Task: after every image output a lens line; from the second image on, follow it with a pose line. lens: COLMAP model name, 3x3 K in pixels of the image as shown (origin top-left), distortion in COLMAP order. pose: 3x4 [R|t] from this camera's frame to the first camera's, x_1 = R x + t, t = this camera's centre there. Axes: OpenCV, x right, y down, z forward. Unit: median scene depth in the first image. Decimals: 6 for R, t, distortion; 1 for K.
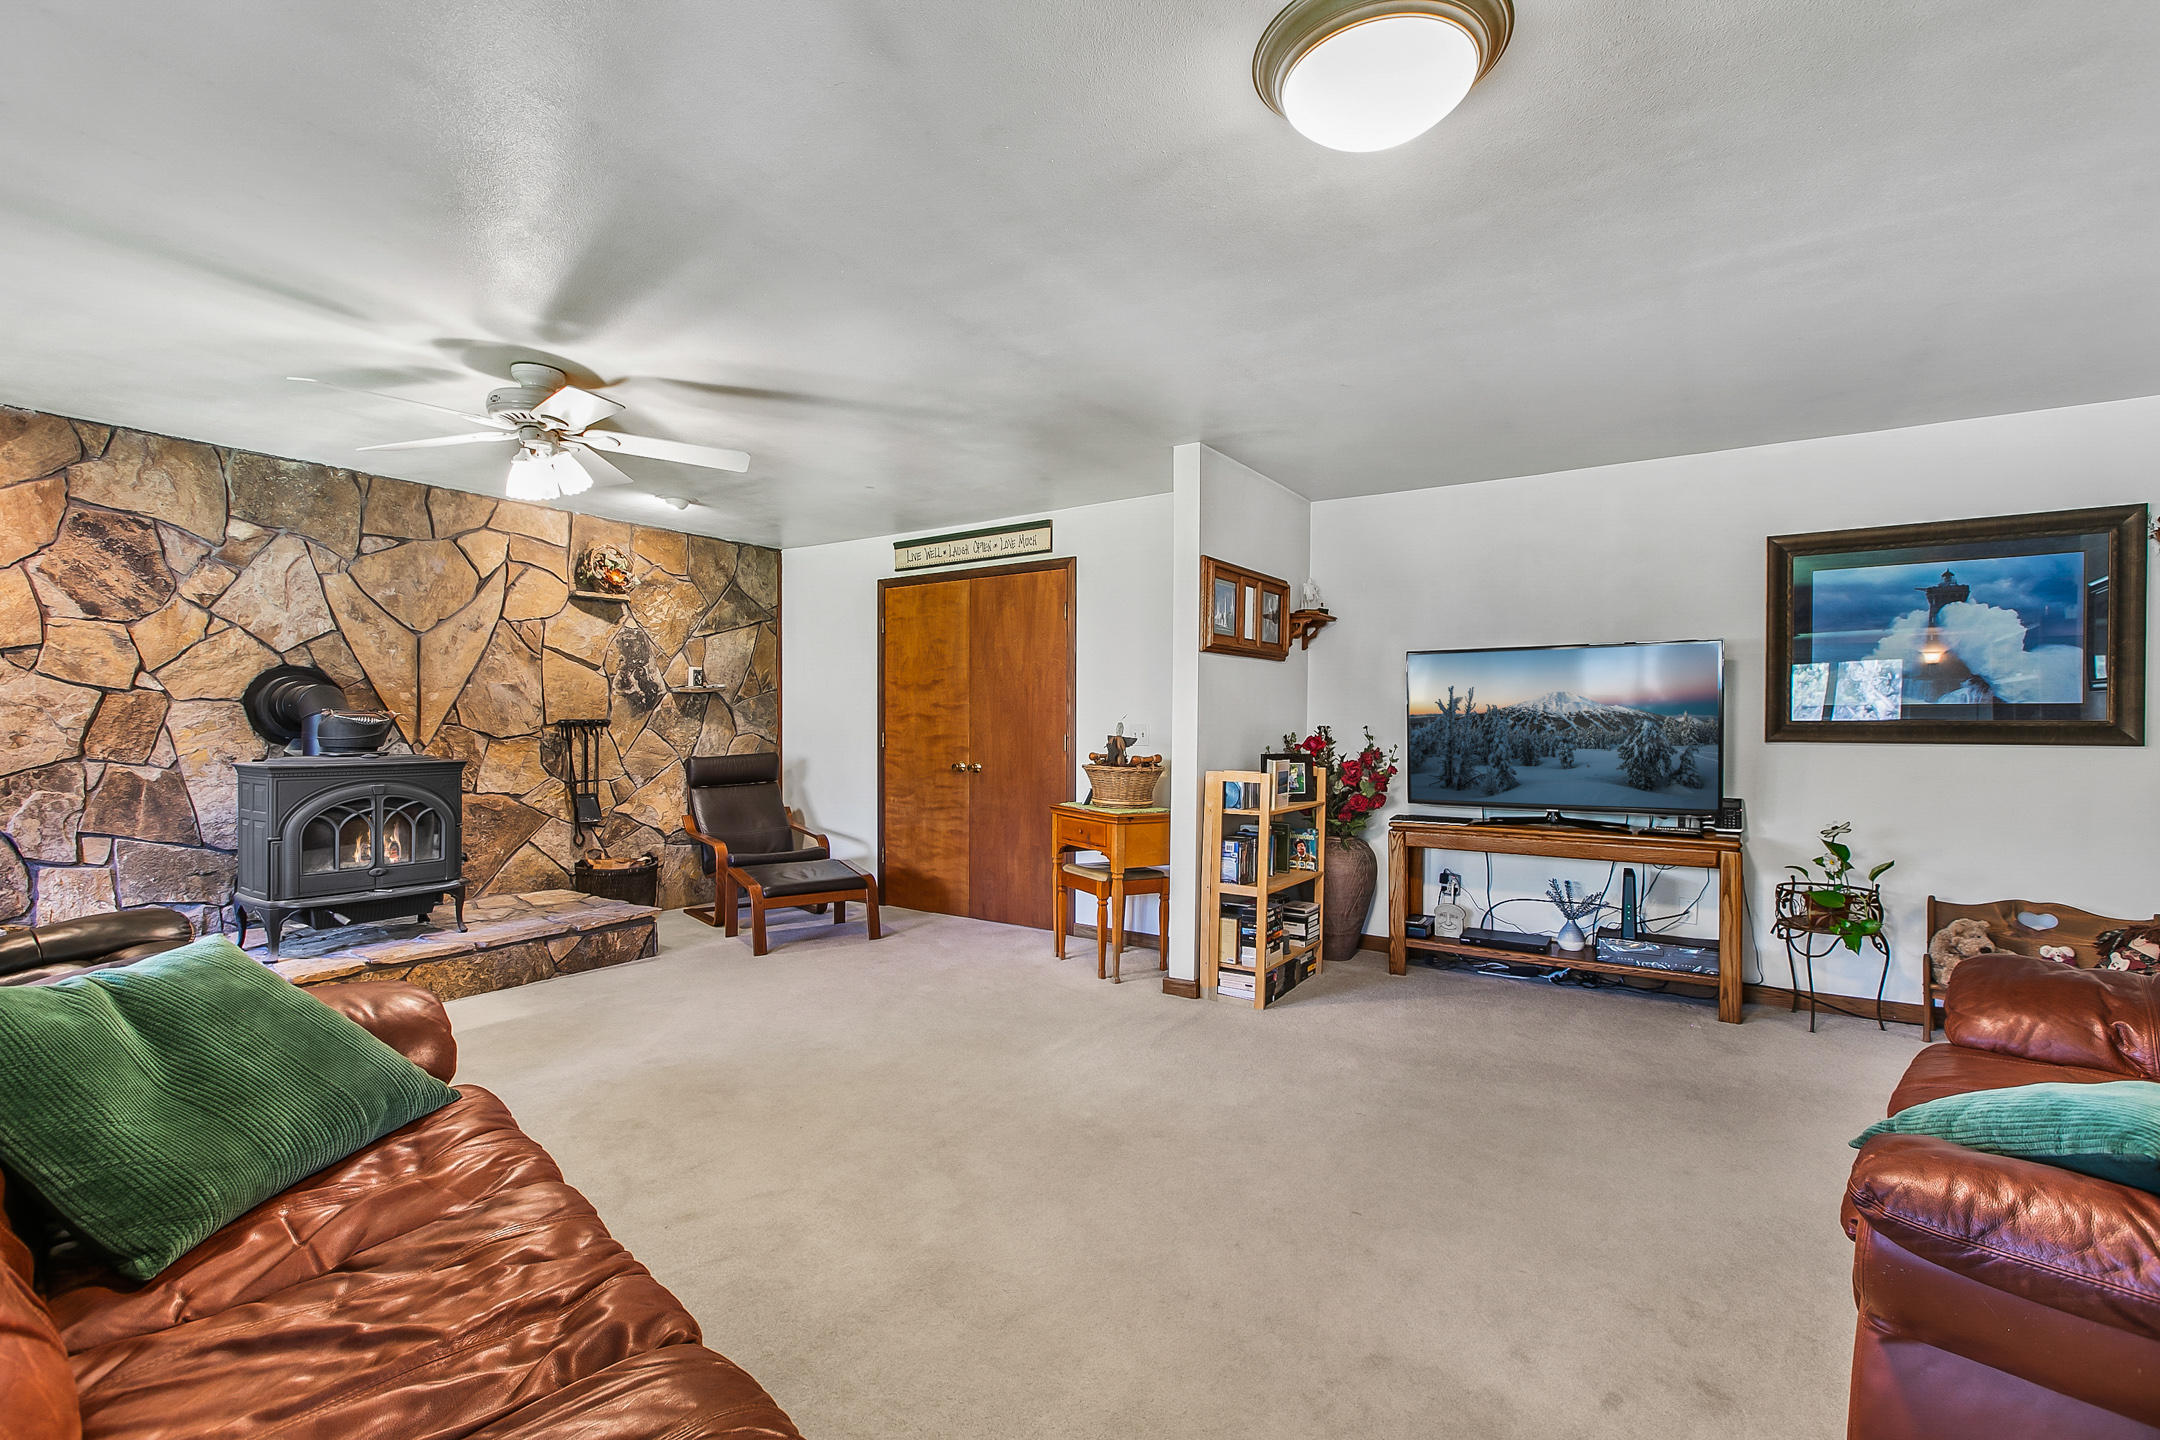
lens RADIAL K [[989.9, 0, 1081.0], [0, 989.9, 722.3], [0, 0, 1]] dist [0.001981, -0.001381]
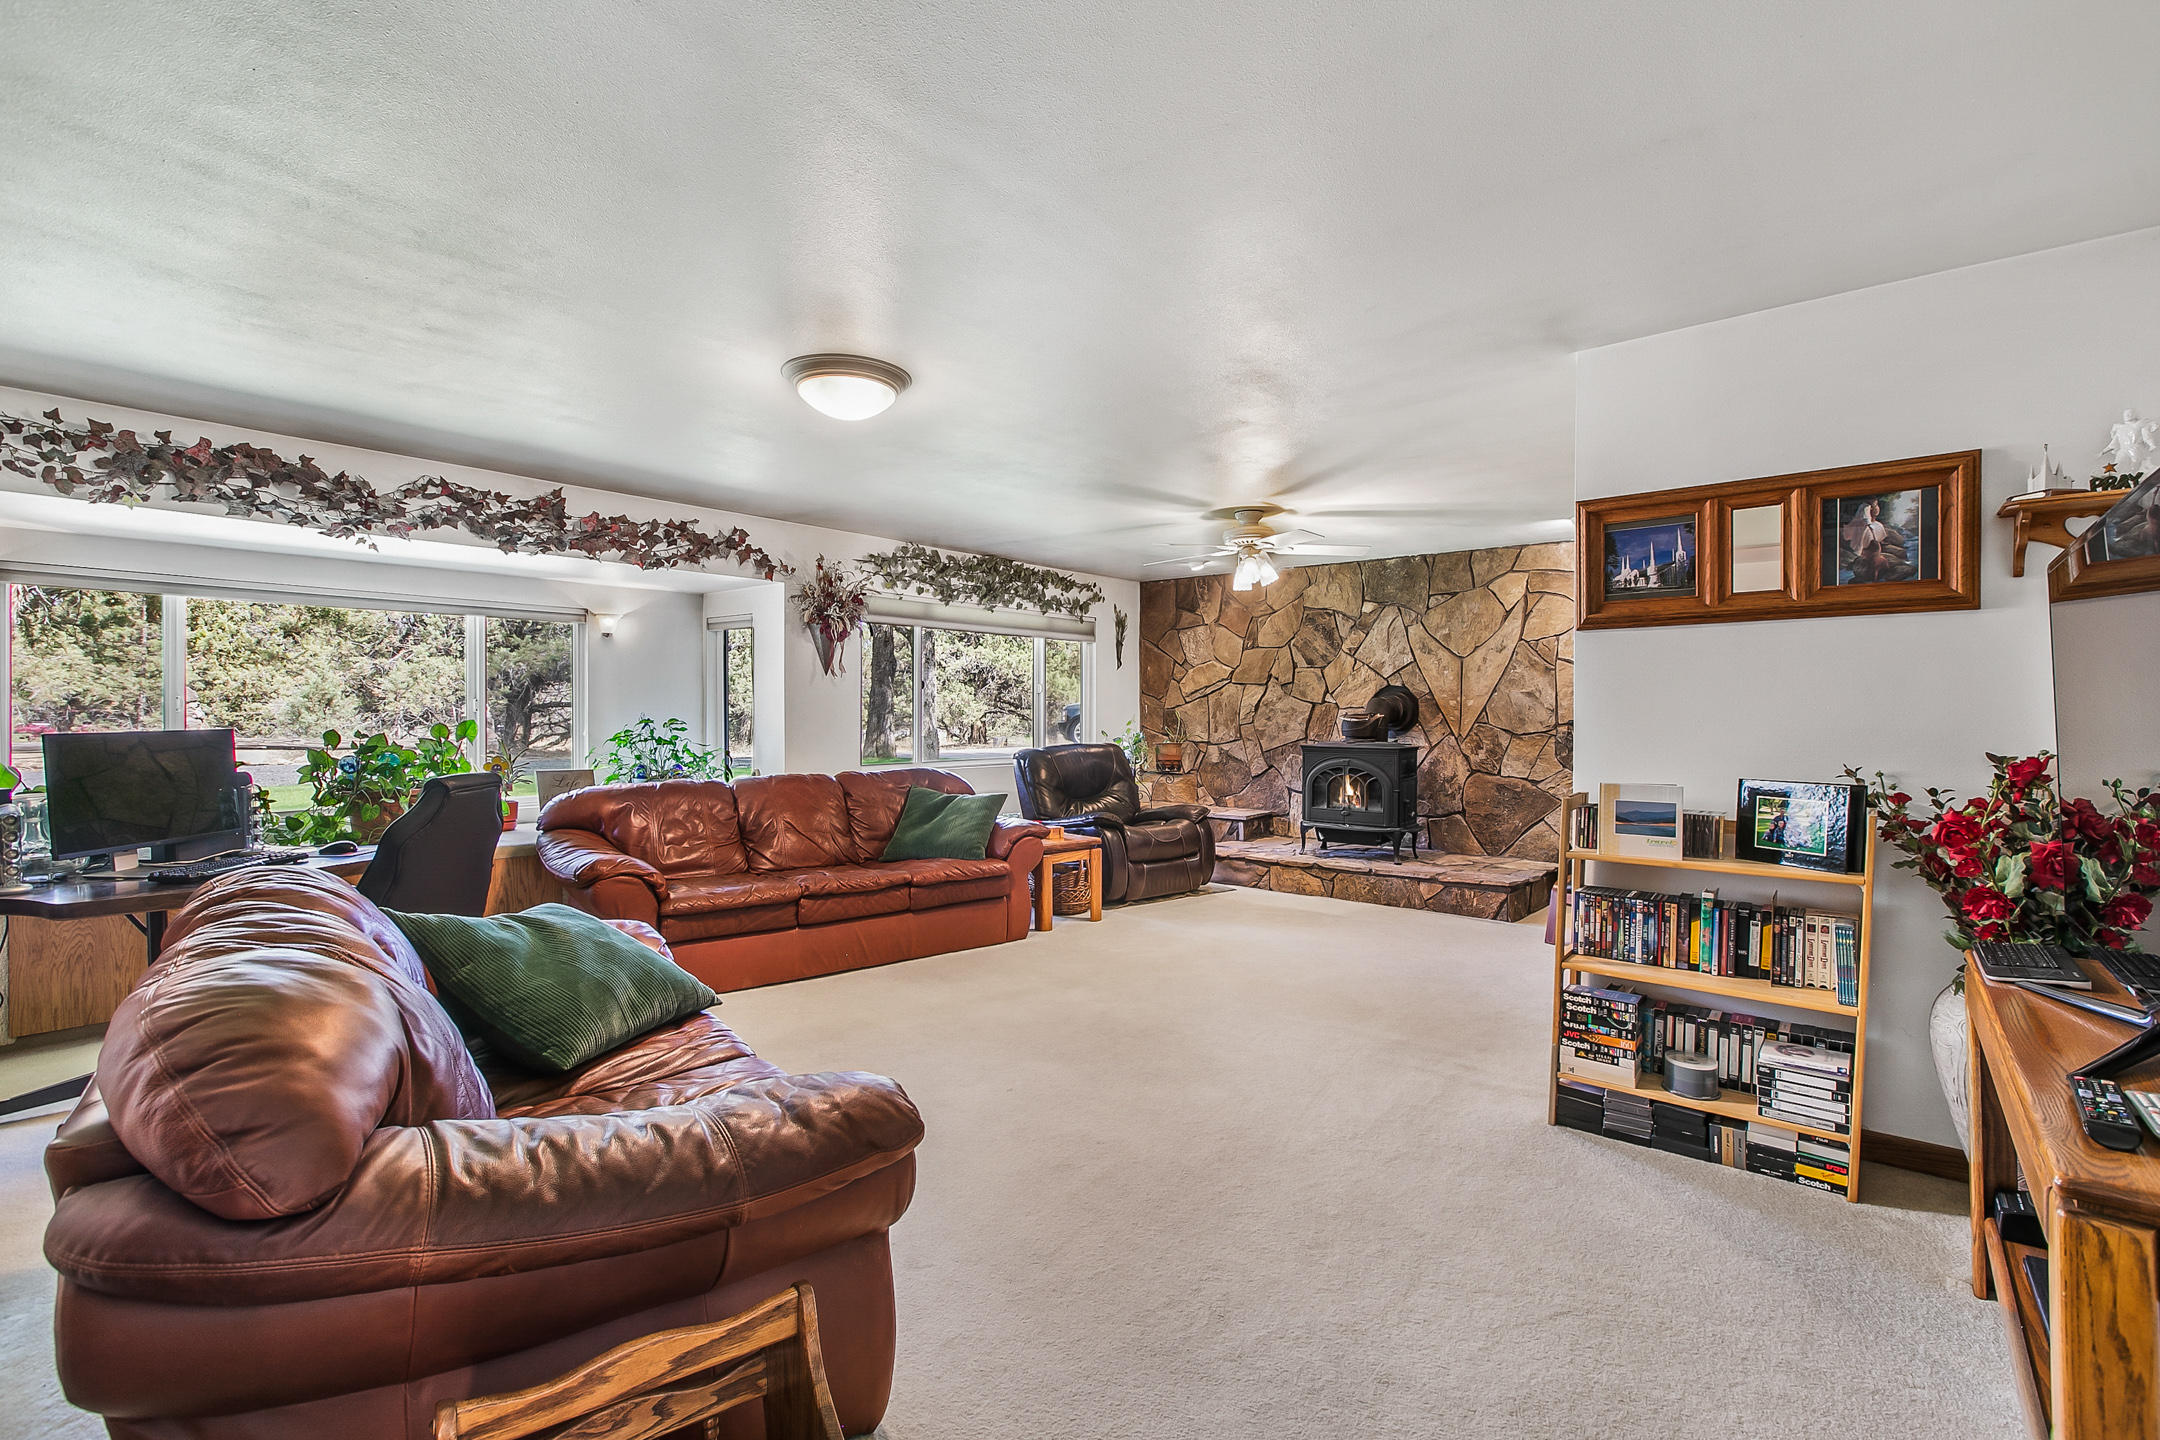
lens RADIAL K [[989.9, 0, 1078.7], [0, 989.9, 716.7], [0, 0, 1]] dist [0.001981, -0.001381]
pose [[-0.124147, -0.000459, -0.992264, 0.846287], [-0.006332, 0.999980, 0.000329, -0.004212], [0.992244, 0.006324, -0.124148, 0.679407]]
